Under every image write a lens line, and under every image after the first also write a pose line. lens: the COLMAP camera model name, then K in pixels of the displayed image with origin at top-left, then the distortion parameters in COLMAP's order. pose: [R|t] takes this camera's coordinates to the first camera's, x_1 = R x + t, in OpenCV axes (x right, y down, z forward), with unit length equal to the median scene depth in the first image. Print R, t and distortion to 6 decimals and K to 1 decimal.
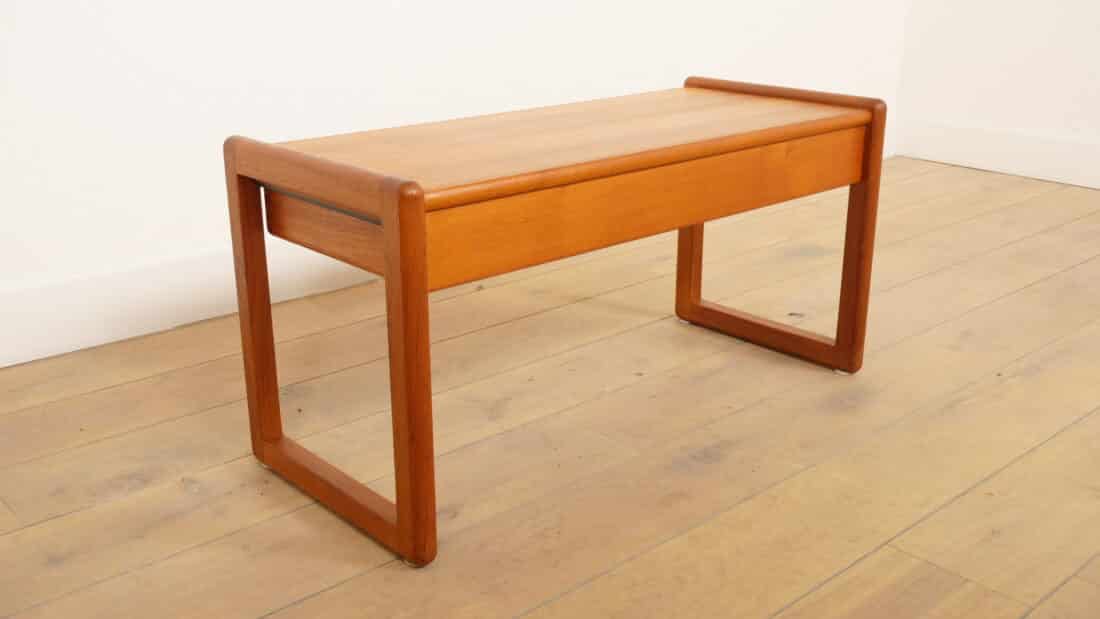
lens RADIAL K [[1114.6, 0, 542.4], [0, 1114.6, 315.2], [0, 0, 1]] dist [-0.020439, 0.000000]
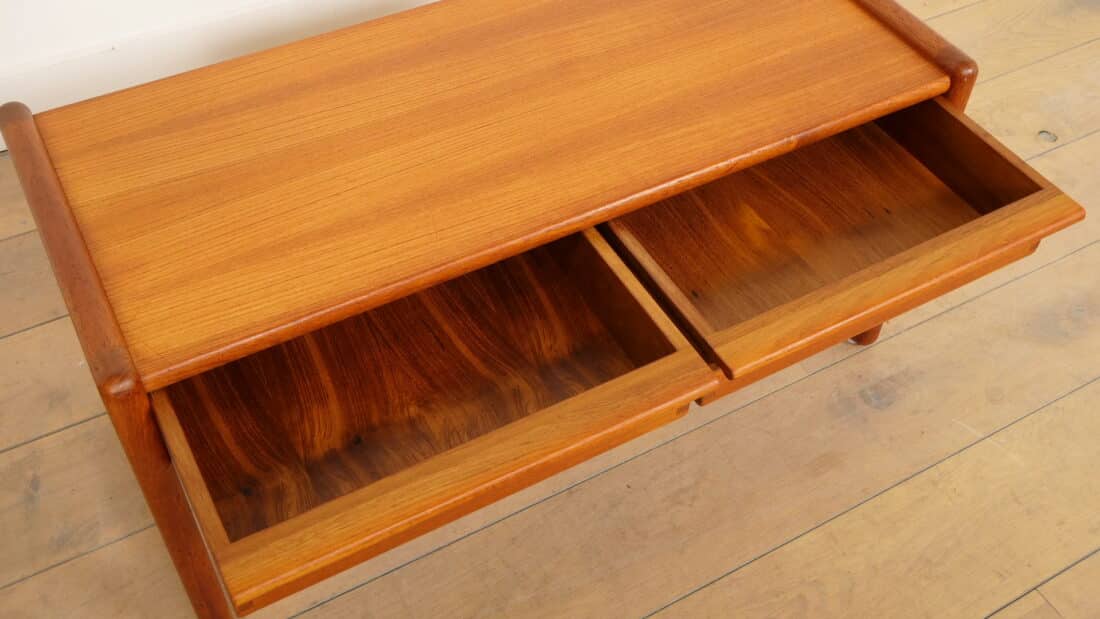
lens RADIAL K [[1114.6, 0, 556.6], [0, 1114.6, 310.9], [0, 0, 1]] dist [-0.020439, 0.000000]
pose [[0.976288, 0.183132, -0.115428, 0.151370], [-0.103184, 0.862427, 0.495553, -0.344533], [0.190299, -0.471892, 0.860874, 0.277835]]
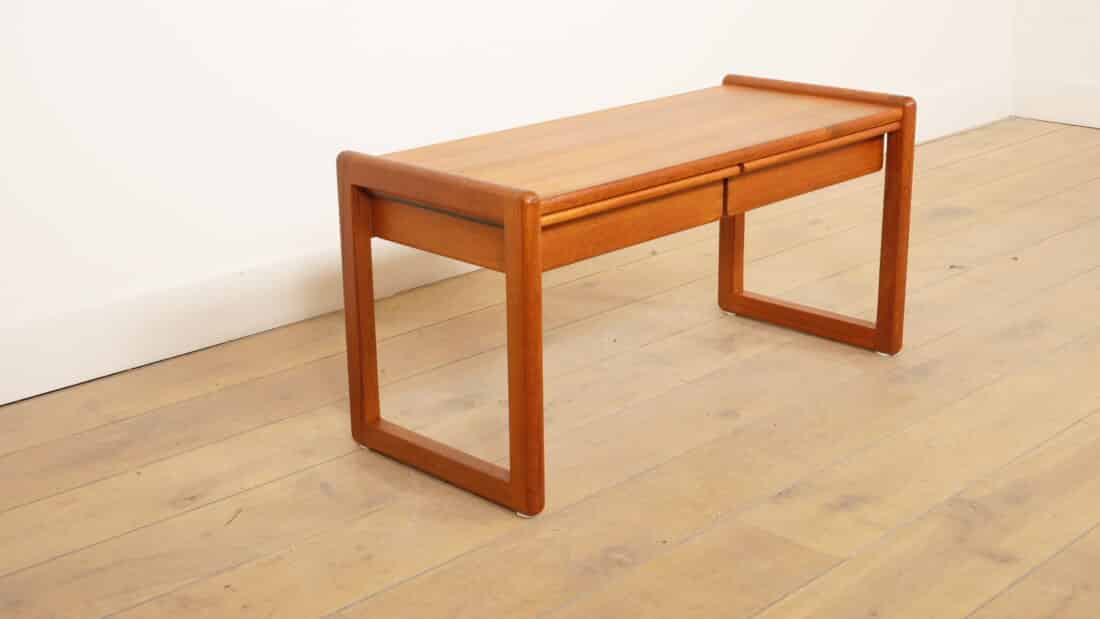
lens RADIAL K [[1500.4, 0, 554.4], [0, 1500.4, 305.2], [0, 0, 1]] dist [0.035015, 0.000000]
pose [[0.998100, -0.028851, 0.054438, -0.116768], [0.029997, 0.999343, -0.020352, 0.024856], [-0.053815, 0.021946, 0.998310, -0.402432]]
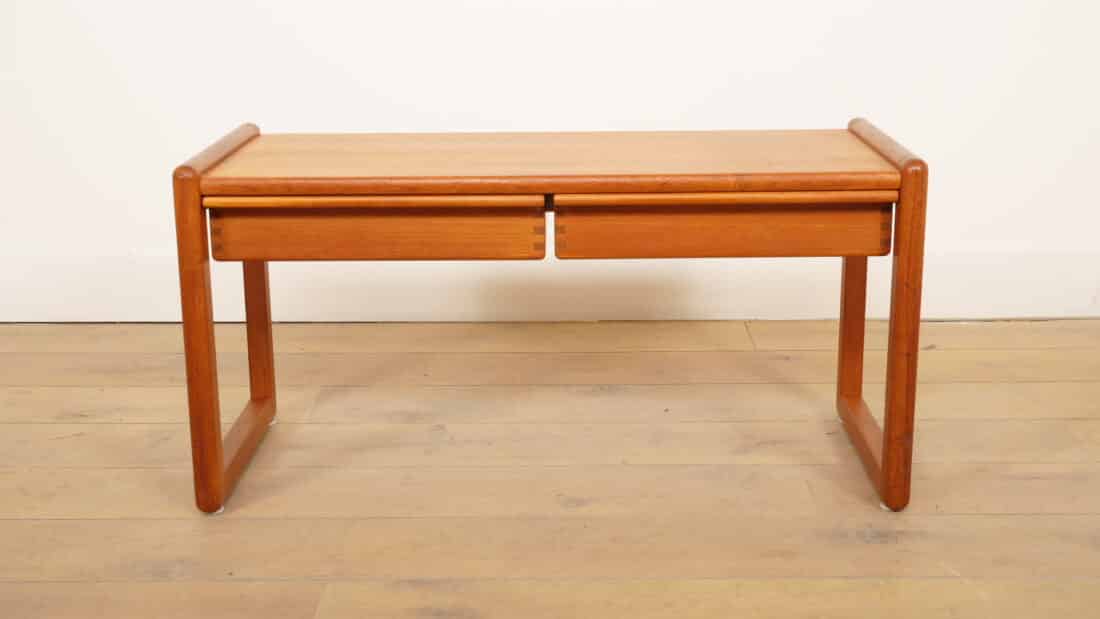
lens RADIAL K [[1500.4, 0, 546.6], [0, 1500.4, 307.5], [0, 0, 1]] dist [0.035015, 0.000000]
pose [[0.734448, 0.167595, -0.657646, 0.763148], [-0.212130, 0.977166, 0.012119, -0.046401], [0.644661, 0.130606, 0.753229, 0.046531]]
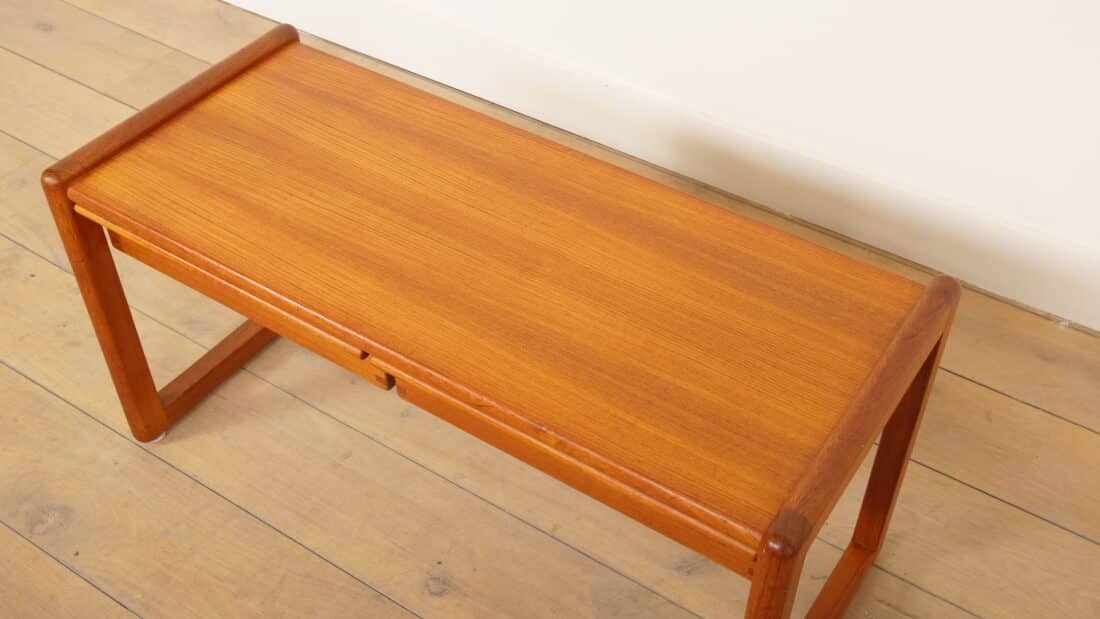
lens RADIAL K [[1214.8, 0, 551.7], [0, 1214.8, 315.2], [0, 0, 1]] dist [-0.003942, 0.000000]
pose [[0.247439, 0.667703, -0.702102, 0.561324], [-0.313780, 0.740806, 0.593927, -0.532888], [0.916688, 0.073345, 0.392816, 0.620665]]
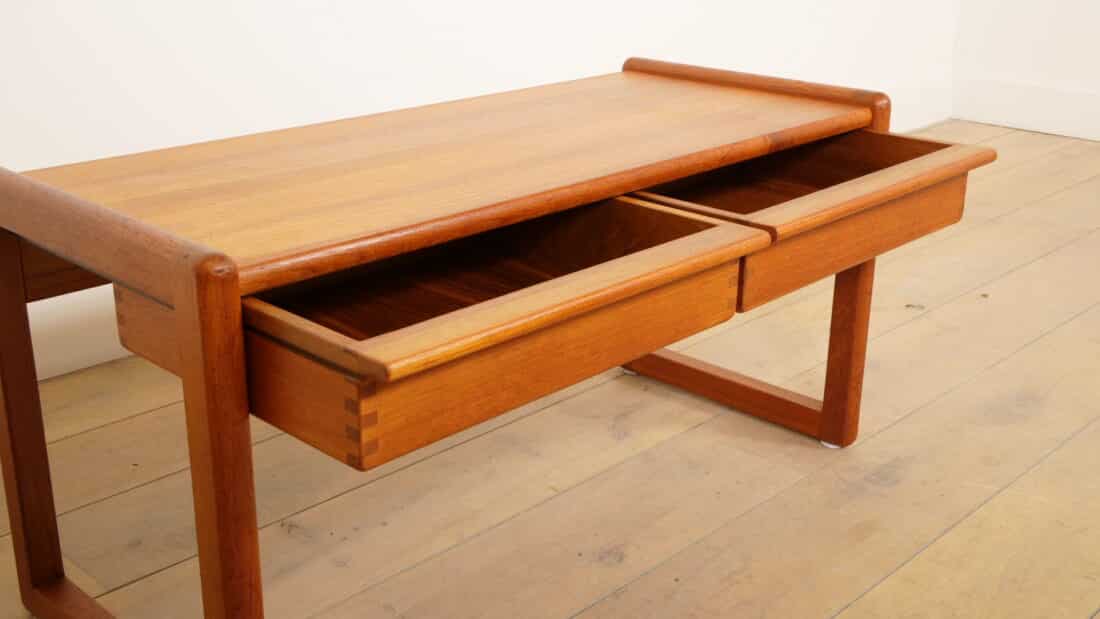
lens RADIAL K [[1214.8, 0, 541.0], [0, 1214.8, 311.7], [0, 0, 1]] dist [-0.003942, 0.000000]
pose [[0.997739, -0.014149, 0.065698, 0.014907], [0.012713, 0.999672, 0.022220, -0.062425], [-0.065991, -0.021334, 0.997592, 0.176420]]
